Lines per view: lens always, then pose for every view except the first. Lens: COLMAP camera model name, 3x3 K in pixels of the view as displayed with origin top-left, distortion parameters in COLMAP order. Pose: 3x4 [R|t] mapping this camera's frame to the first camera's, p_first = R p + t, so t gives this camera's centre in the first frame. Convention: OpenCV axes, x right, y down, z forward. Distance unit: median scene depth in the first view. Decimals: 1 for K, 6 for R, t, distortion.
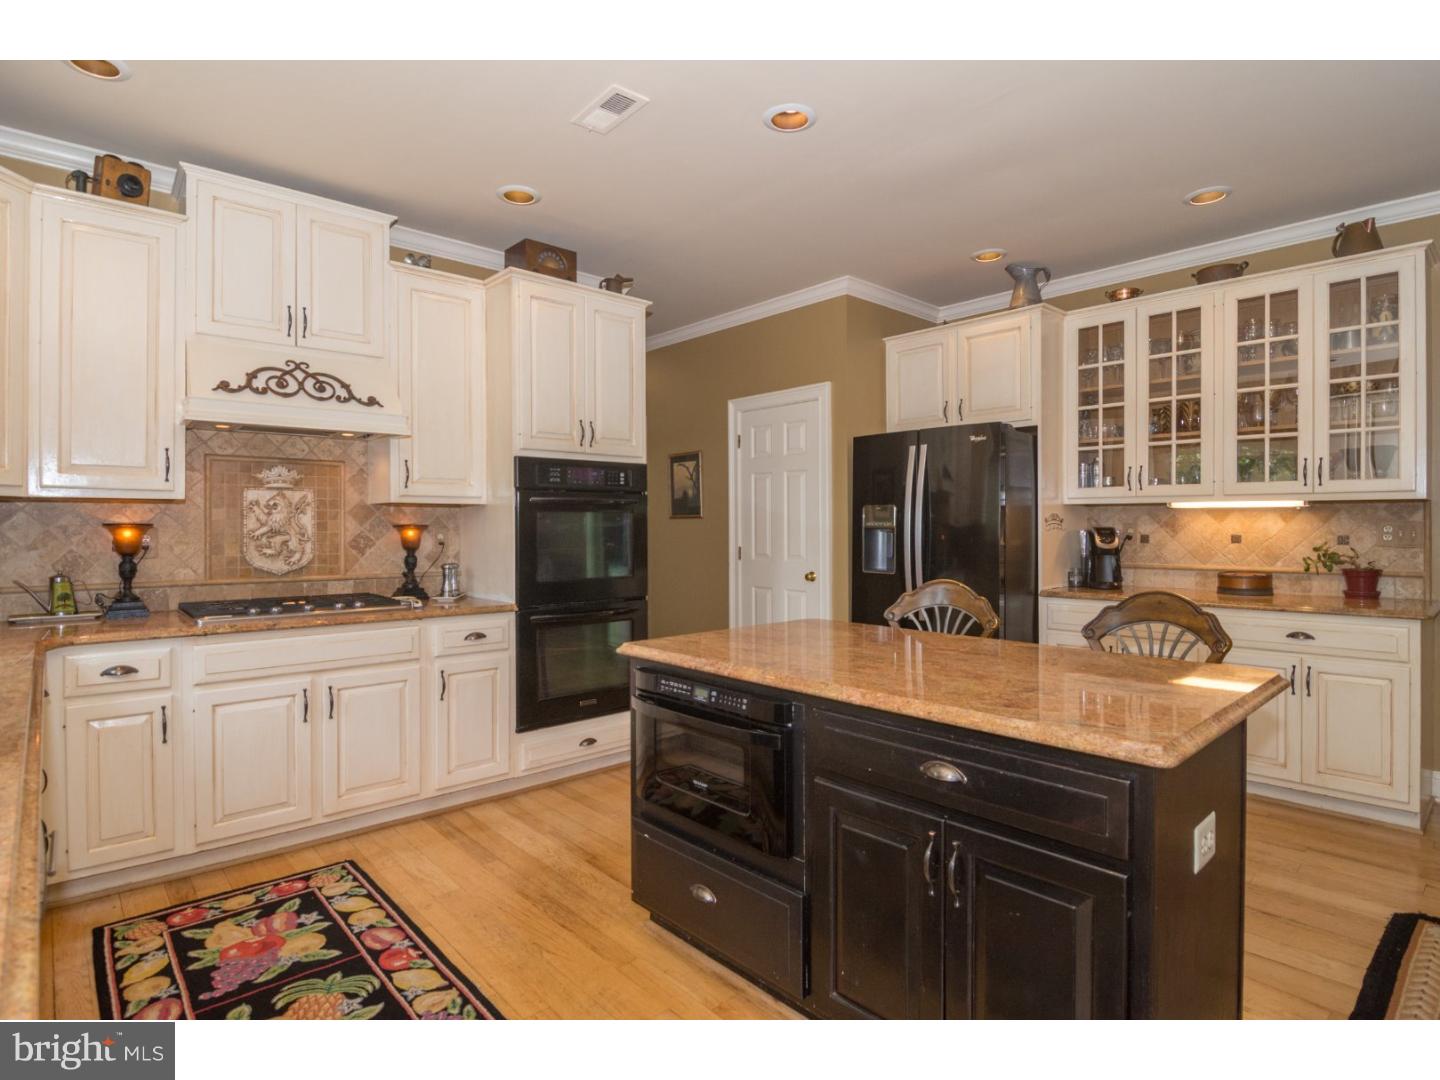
lens RADIAL K [[729.1, 0, 723.2], [0, 729.1, 530.3], [0, 0, 1]] dist [-0.023596, -0.000867]
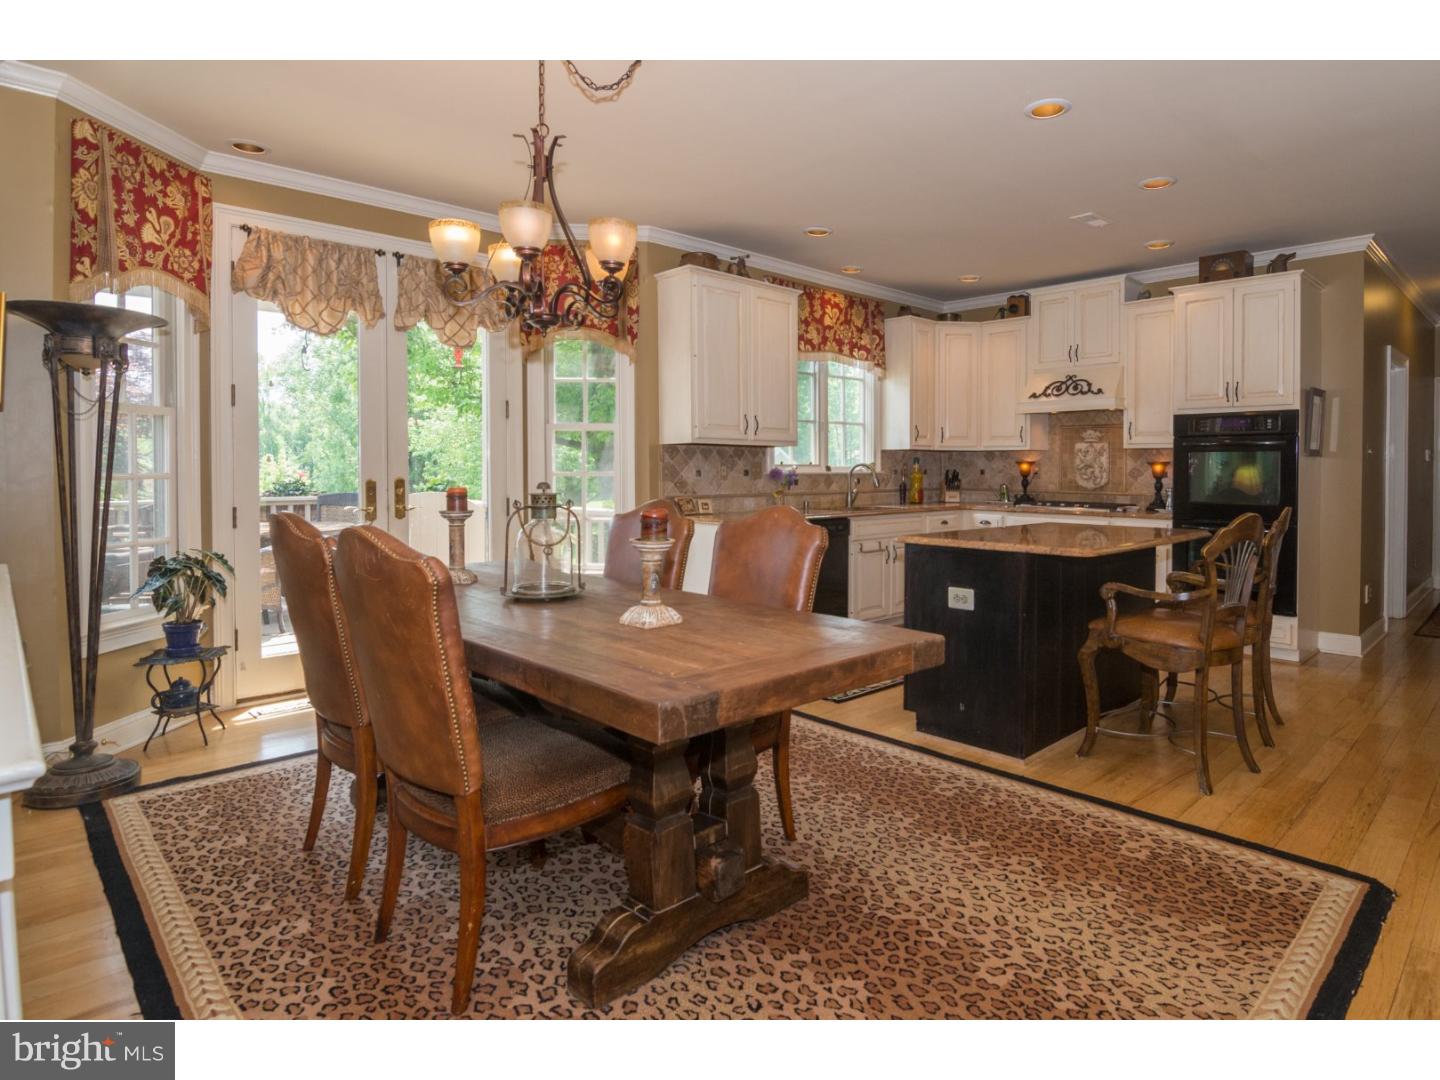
lens RADIAL K [[804.5, 0, 813.6], [0, 804.5, 485.5], [0, 0, 1]] dist [-0.022462, -0.004822]
pose [[0.094997, 0.022930, -0.995213, 1.250953], [-0.008638, 0.999716, 0.022209, 0.011487], [0.995440, 0.006487, 0.095168, 0.116915]]
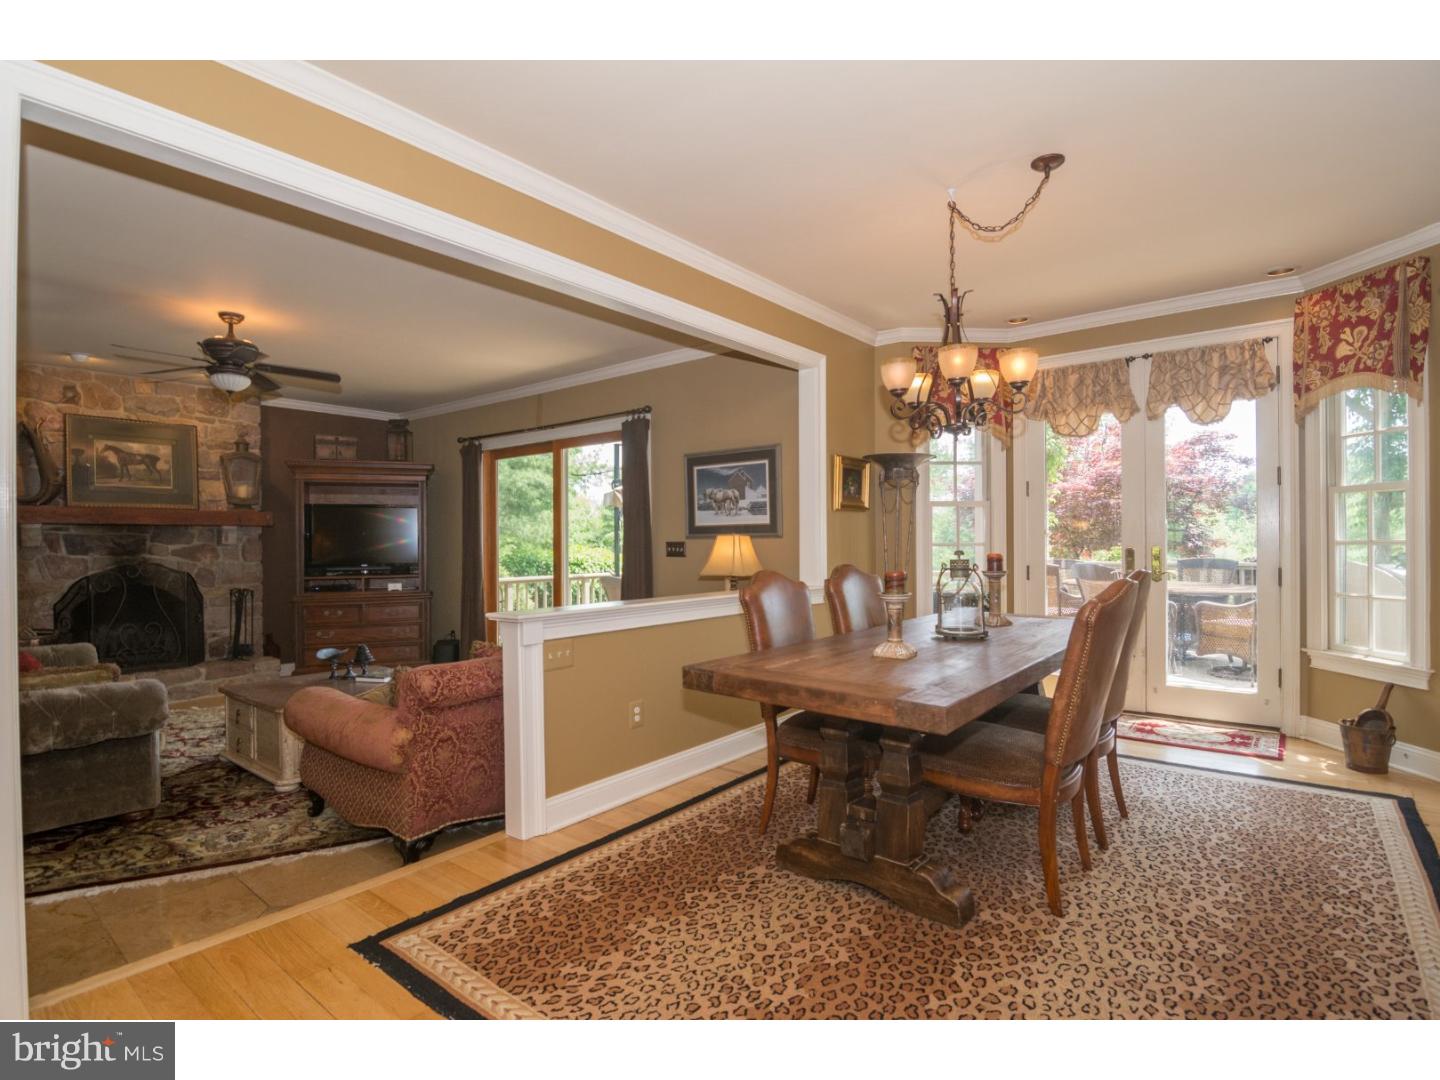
lens RADIAL K [[729.1, 0, 720.7], [0, 729.1, 538.0], [0, 0, 1]] dist [-0.023596, -0.000867]
pose [[-0.986195, 0.008953, -0.165345, 0.921503], [0.008511, 0.999958, 0.003384, 0.006626], [0.165368, 0.001930, -0.986230, 0.780509]]
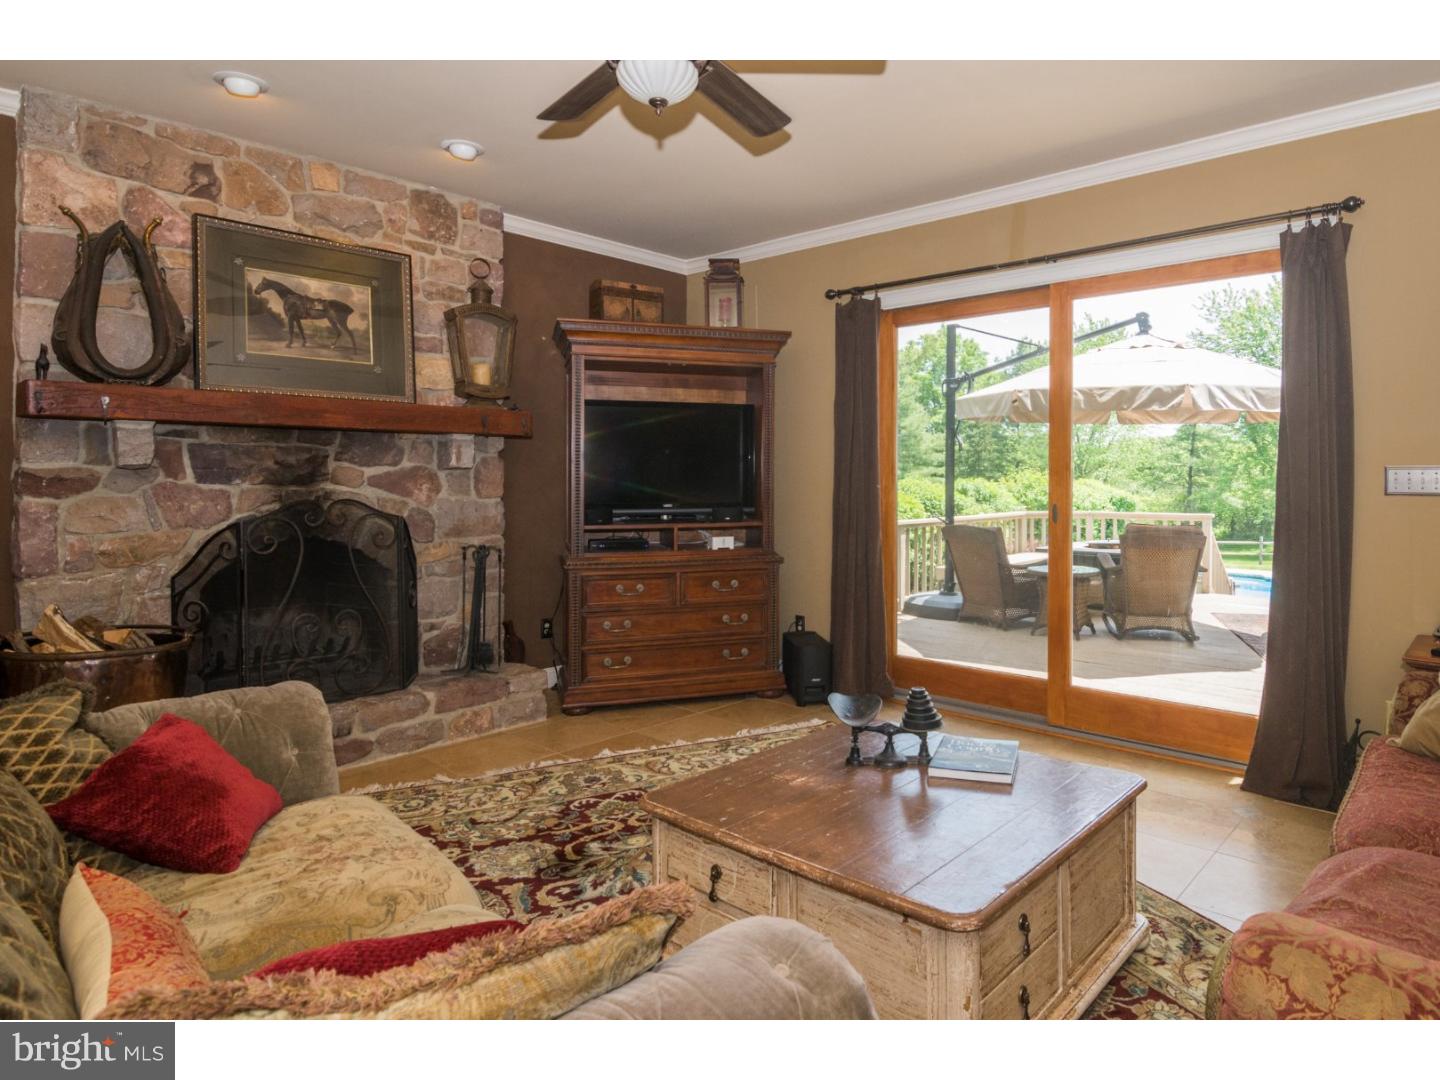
lens RADIAL K [[845.6, 0, 799.5], [0, 845.6, 471.4], [0, 0, 1]] dist [-0.002371, -0.012621]
pose [[-0.991113, 0.000594, -0.133018, 1.589729], [0.000181, 0.999995, 0.003111, 0.022182], [0.133019, 0.003059, -0.991109, -0.036117]]
